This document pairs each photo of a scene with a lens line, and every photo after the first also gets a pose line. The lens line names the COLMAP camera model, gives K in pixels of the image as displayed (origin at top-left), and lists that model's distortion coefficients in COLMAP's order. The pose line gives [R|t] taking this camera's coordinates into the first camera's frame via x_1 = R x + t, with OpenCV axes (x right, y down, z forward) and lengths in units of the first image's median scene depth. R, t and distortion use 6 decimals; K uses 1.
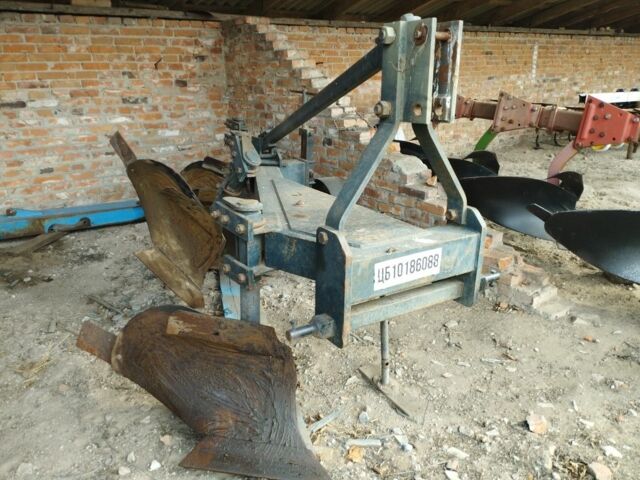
lens RADIAL K [[535.3, 0, 320.0], [0, 535.3, 240.0], [0, 0, 1]] dist [0.105293, -0.133419]
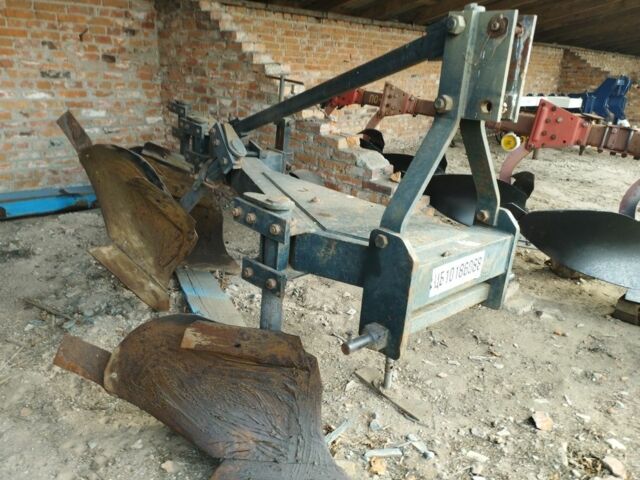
lens RADIAL K [[535.3, 0, 320.0], [0, 535.3, 240.0], [0, 0, 1]] dist [0.105293, -0.133419]
pose [[0.979935, 0.003153, 0.199295, -0.179311], [-0.006924, 0.999810, 0.018228, -0.014042], [-0.199199, -0.019242, 0.979770, 0.075953]]
